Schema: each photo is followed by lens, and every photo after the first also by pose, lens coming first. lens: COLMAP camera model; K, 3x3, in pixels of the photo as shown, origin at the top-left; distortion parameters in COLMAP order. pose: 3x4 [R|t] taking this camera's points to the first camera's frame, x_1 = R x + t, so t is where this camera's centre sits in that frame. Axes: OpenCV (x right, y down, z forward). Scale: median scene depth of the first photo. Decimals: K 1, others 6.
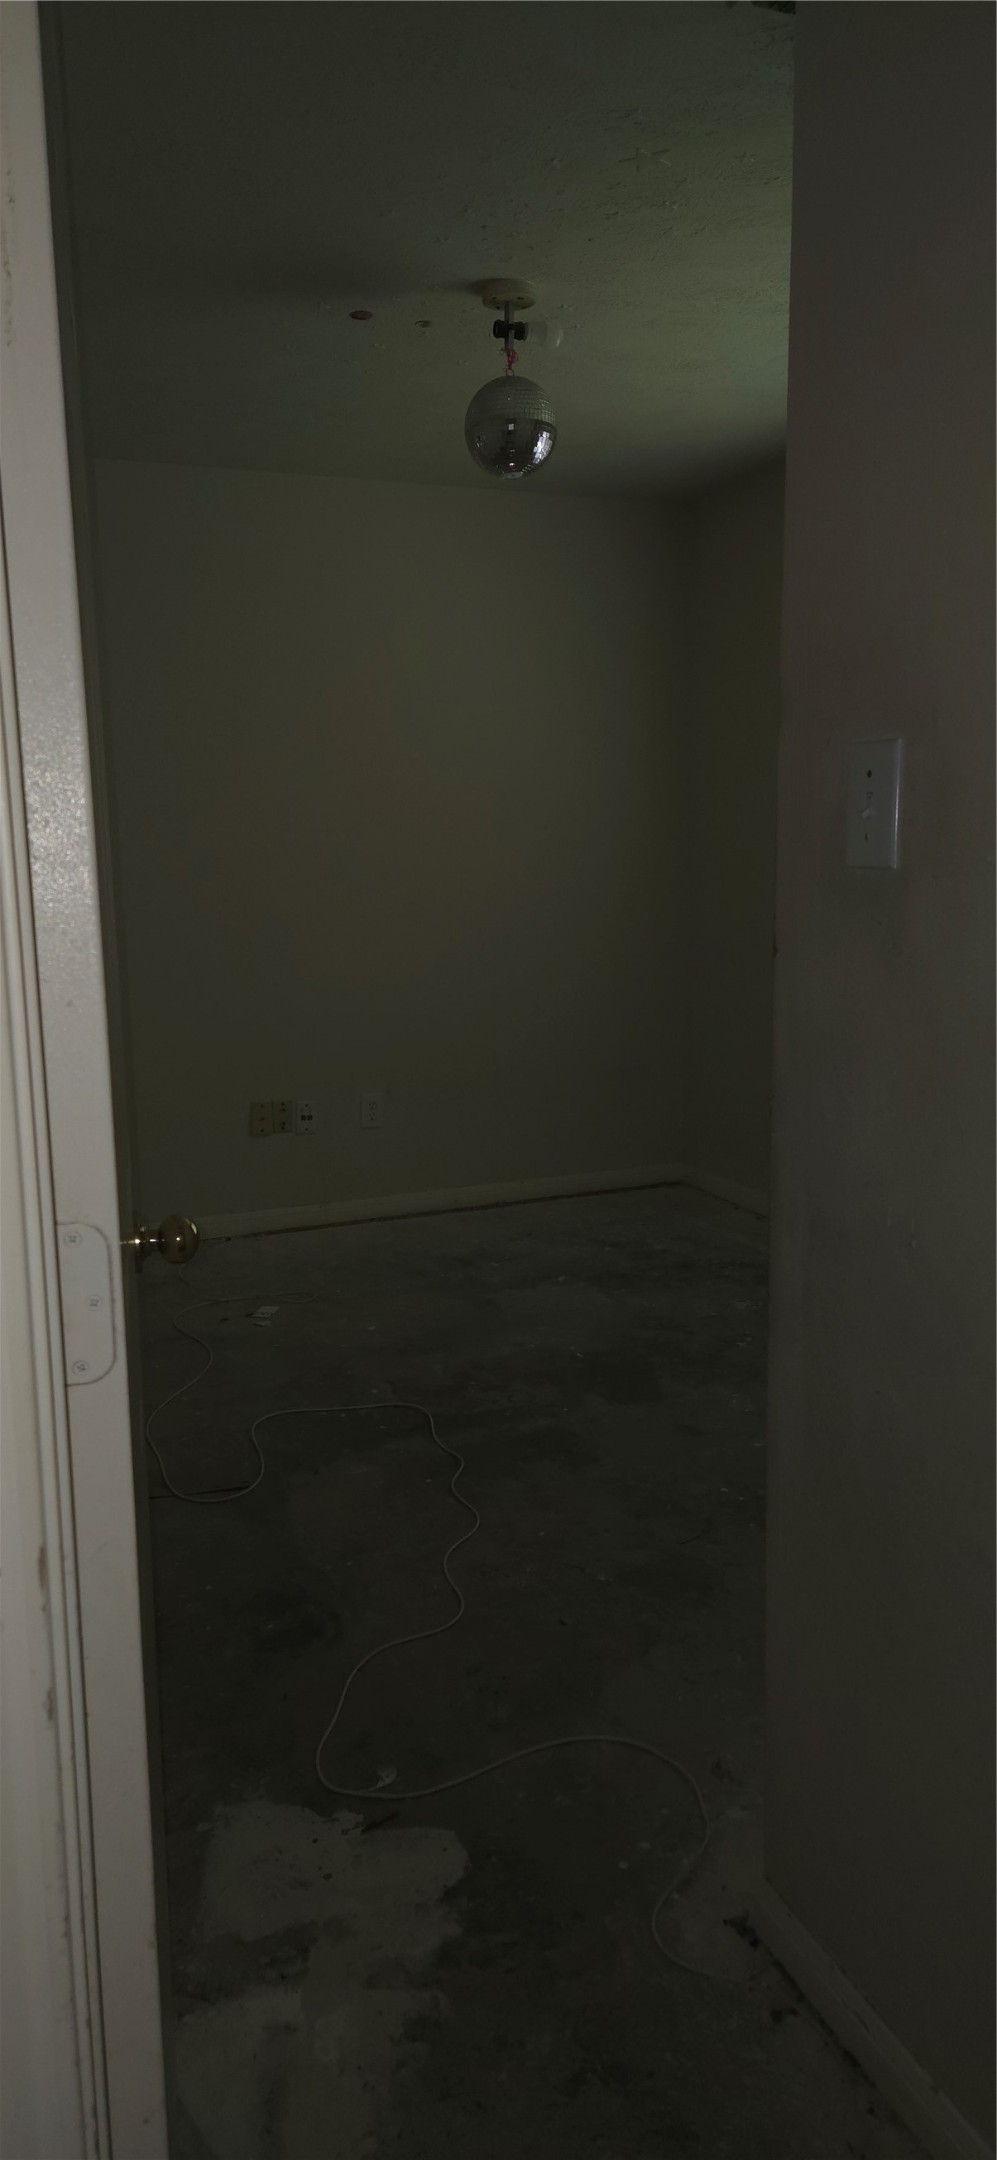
lens RADIAL K [[1435.6, 0, 478.0], [0, 1435.6, 1084.8], [0, 0, 1]] dist [0.071341, -0.055760]
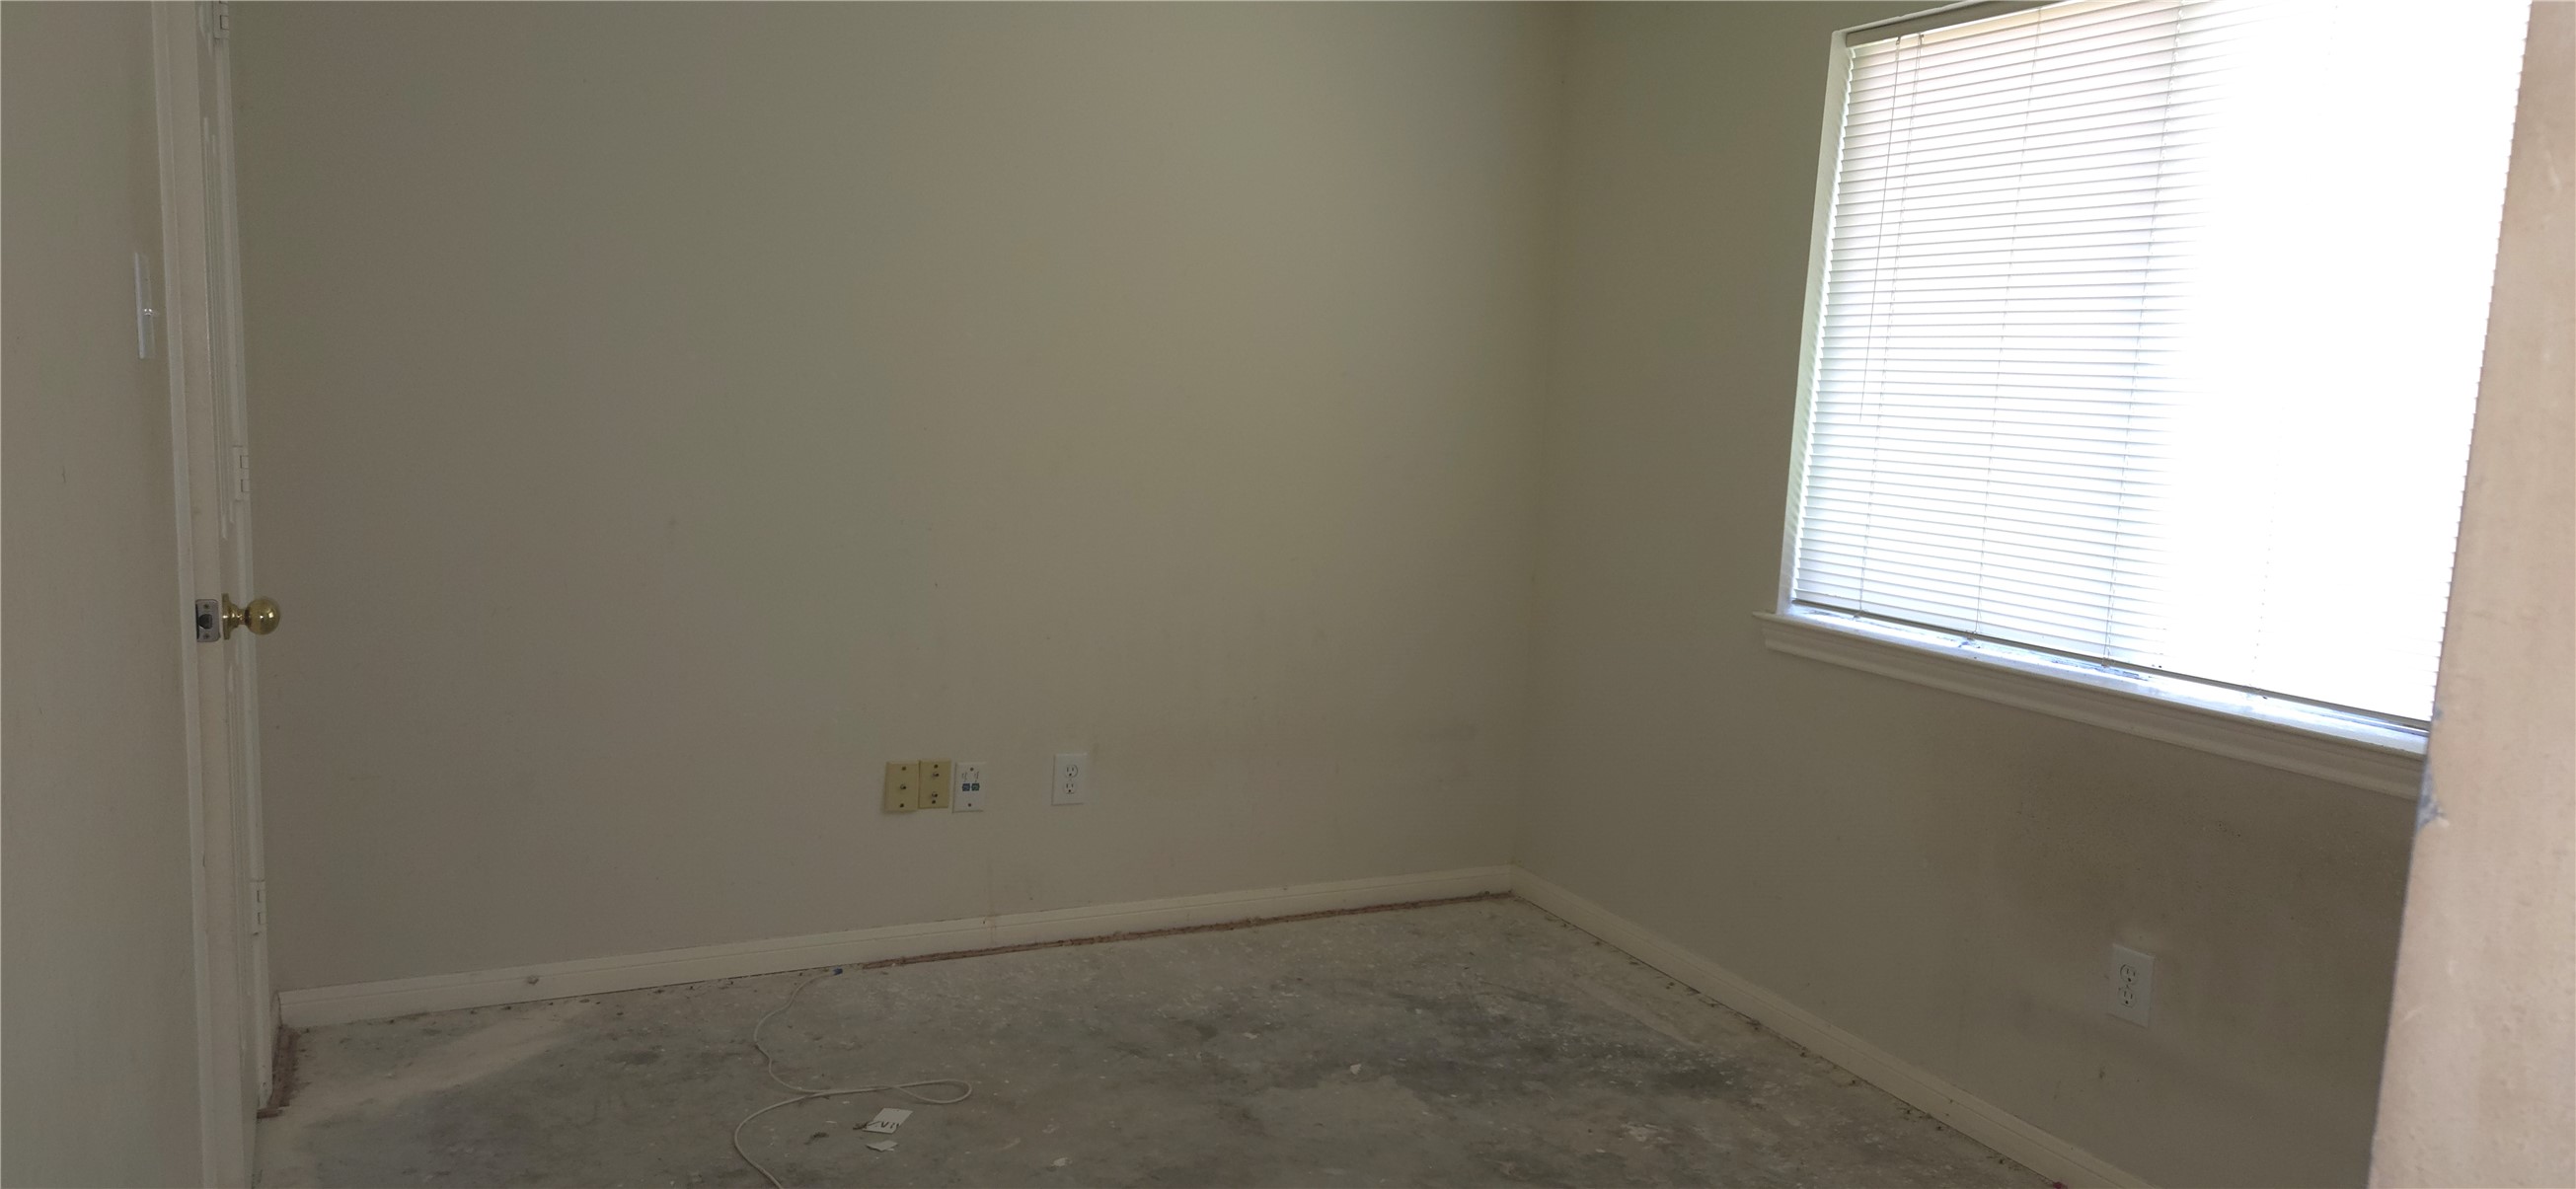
lens RADIAL K [[1711.8, 0, 1295.2], [0, 1711.8, 589.4], [0, 0, 1]] dist [0.071341, -0.055760]
pose [[0.996296, 0.050667, 0.069479, -0.030000], [-0.047353, 0.997698, -0.048539, -0.037037], [-0.071778, 0.045069, 0.996402, 0.195801]]
